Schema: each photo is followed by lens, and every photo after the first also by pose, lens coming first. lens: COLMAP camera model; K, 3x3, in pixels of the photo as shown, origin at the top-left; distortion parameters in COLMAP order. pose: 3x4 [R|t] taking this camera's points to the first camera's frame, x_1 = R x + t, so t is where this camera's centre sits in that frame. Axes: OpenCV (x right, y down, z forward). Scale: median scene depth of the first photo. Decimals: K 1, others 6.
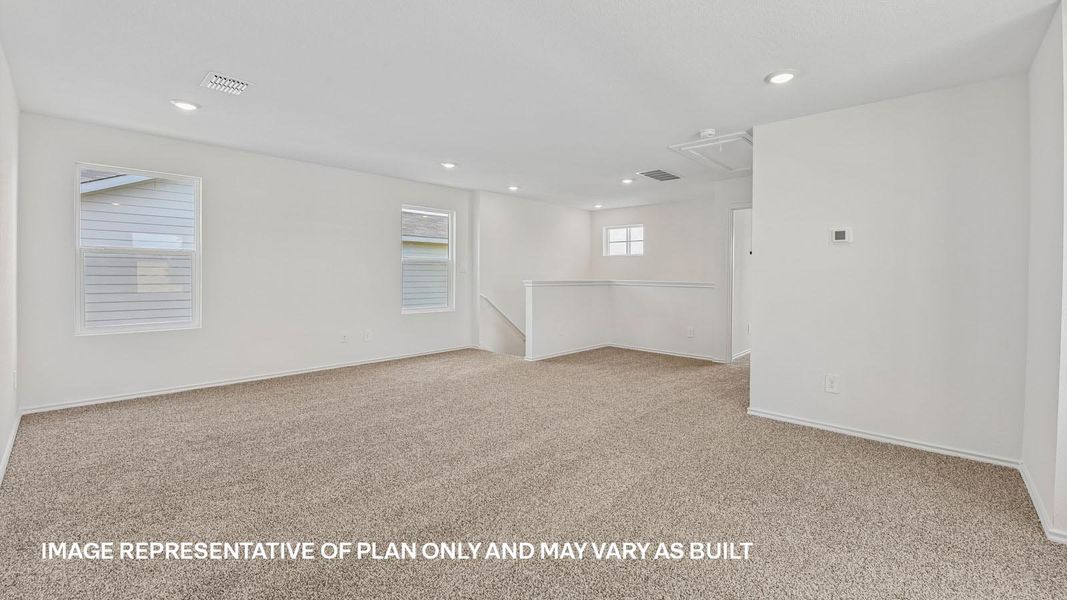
lens RADIAL K [[433.0, 0, 538.8], [0, 433.0, 296.2], [0, 0, 1]] dist [-0.020639, -0.000076]
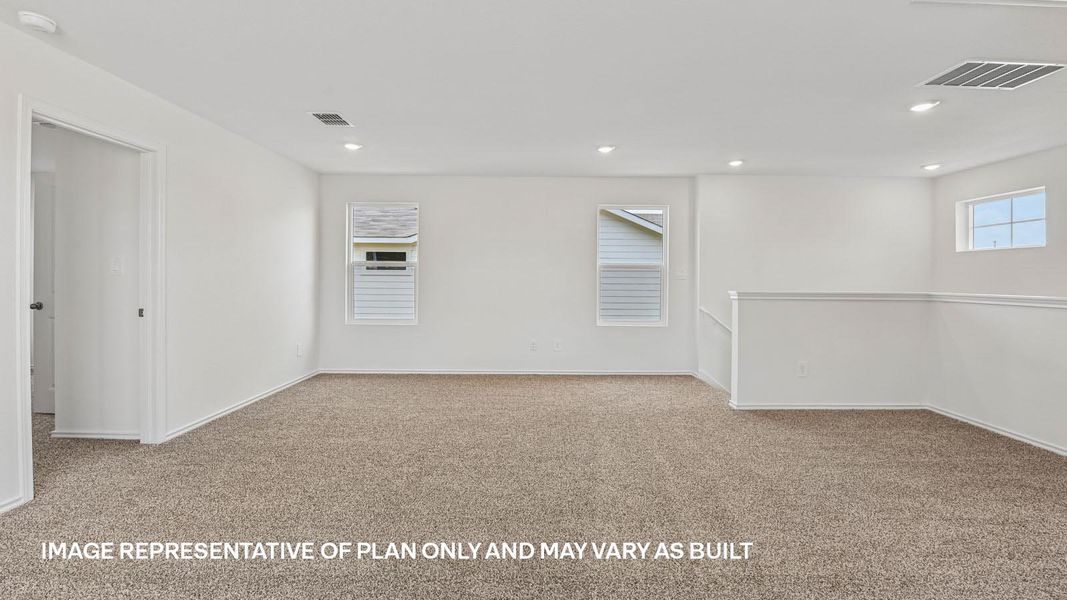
lens RADIAL K [[433.0, 0, 538.8], [0, 433.0, 296.2], [0, 0, 1]] dist [-0.020639, -0.000076]
pose [[0.684286, 0.027459, -0.728696, 0.235313], [-0.041095, 0.999155, -0.000939, -0.013478], [0.728055, 0.030589, 0.684836, 0.265221]]
